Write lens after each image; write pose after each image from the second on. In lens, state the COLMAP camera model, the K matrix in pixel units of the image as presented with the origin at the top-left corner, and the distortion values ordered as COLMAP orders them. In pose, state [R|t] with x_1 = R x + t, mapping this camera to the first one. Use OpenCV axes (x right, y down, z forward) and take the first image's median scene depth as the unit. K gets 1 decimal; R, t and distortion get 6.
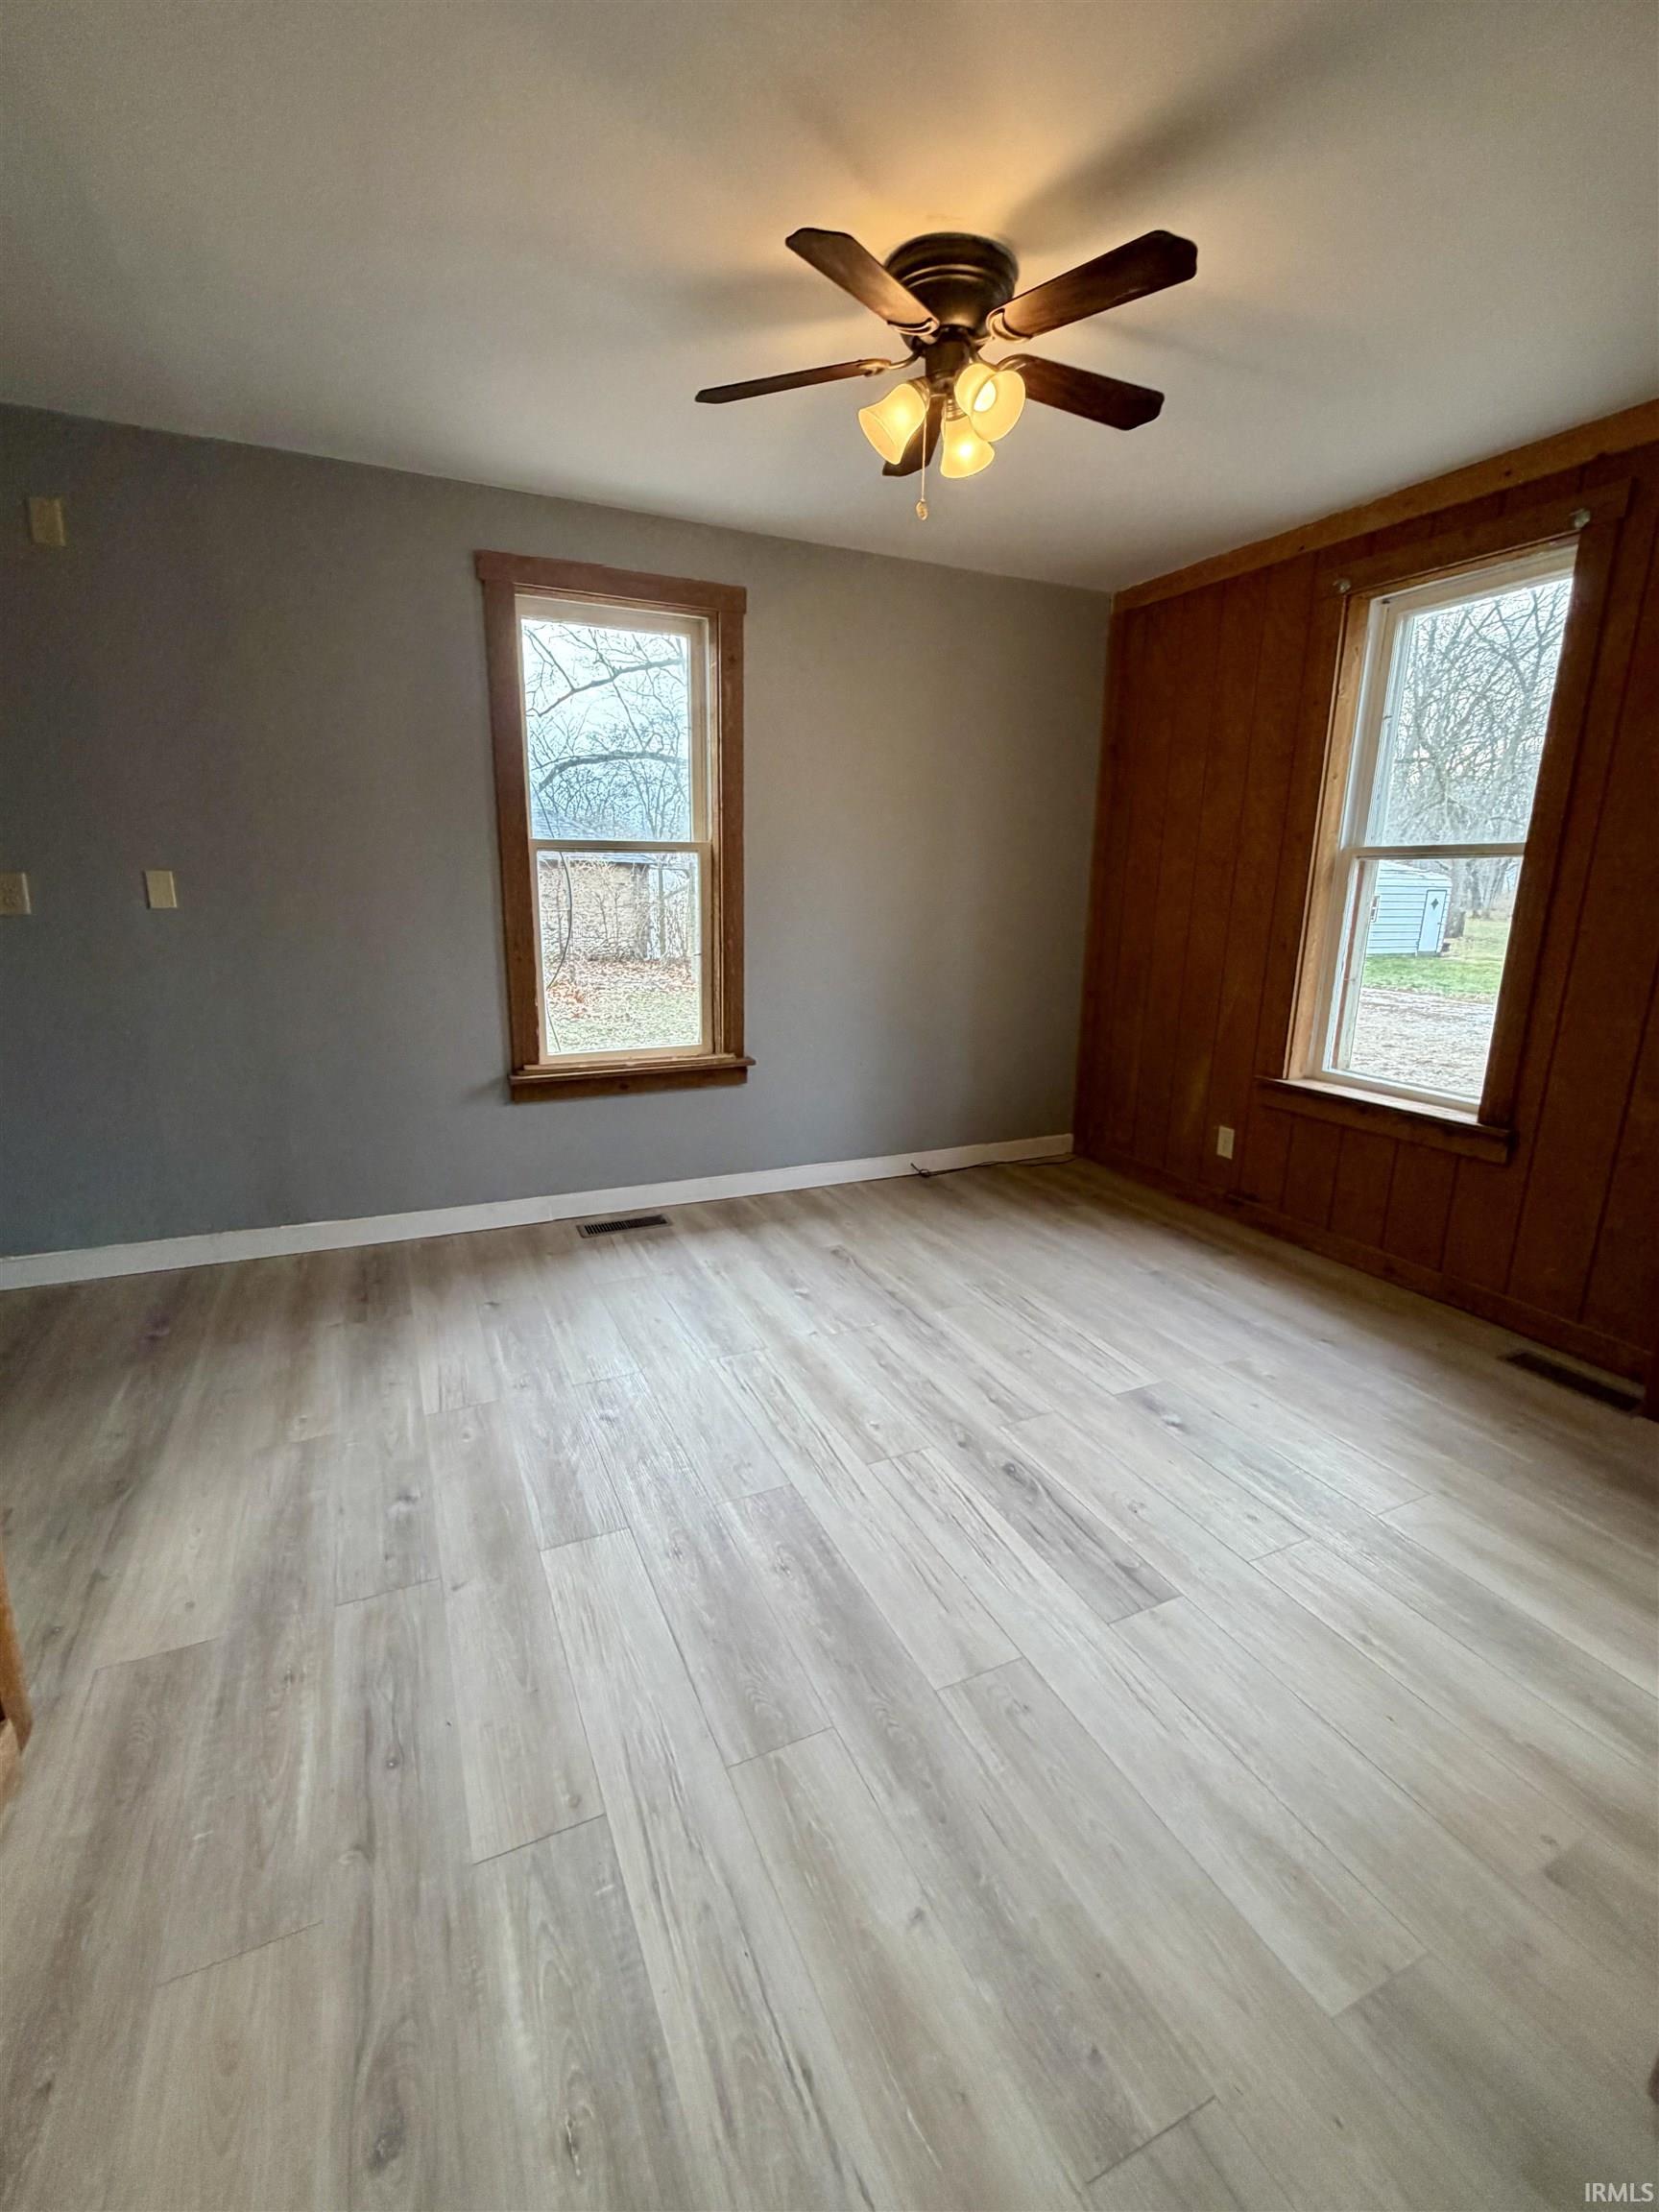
lens RADIAL K [[965.9, 0, 824.8], [0, 965.9, 1106.3], [0, 0, 1]] dist [0.000346, 0.000203]
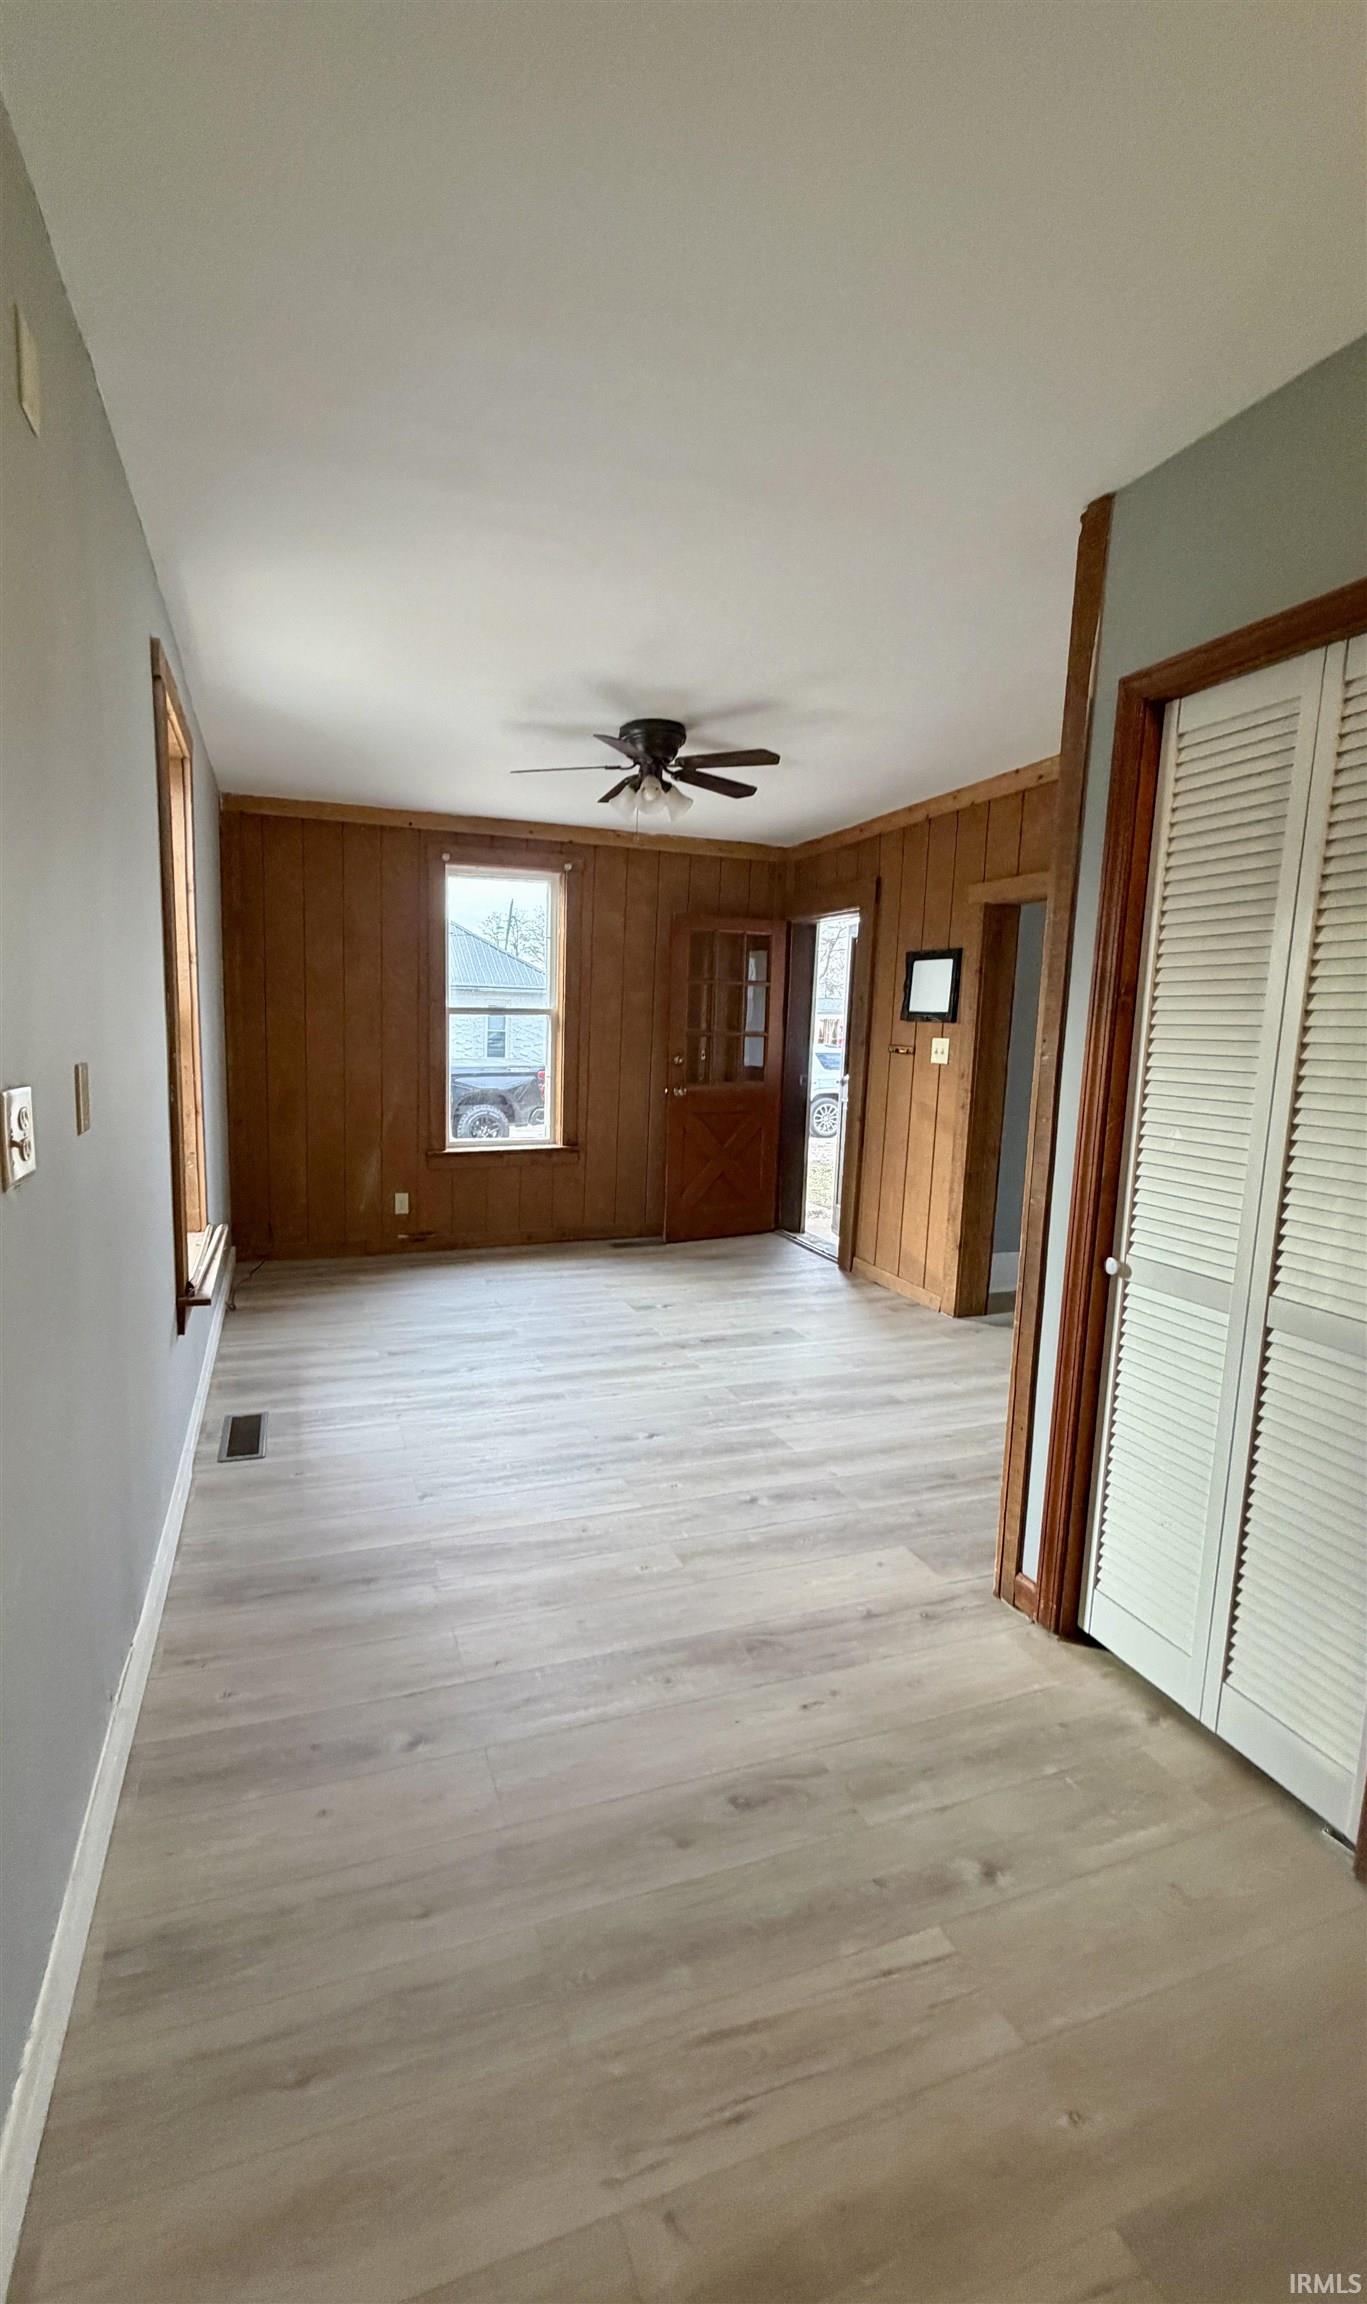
lens RADIAL K [[923.6, 0, 588.7], [0, 923.6, 1139.5], [0, 0, 1]] dist [-0.002097, -0.000052]
pose [[0.113692, -0.140431, 0.983541, -1.429623], [0.216588, 0.969653, 0.113411, -0.240532], [-0.969620, 0.200130, 0.140658, 0.811193]]
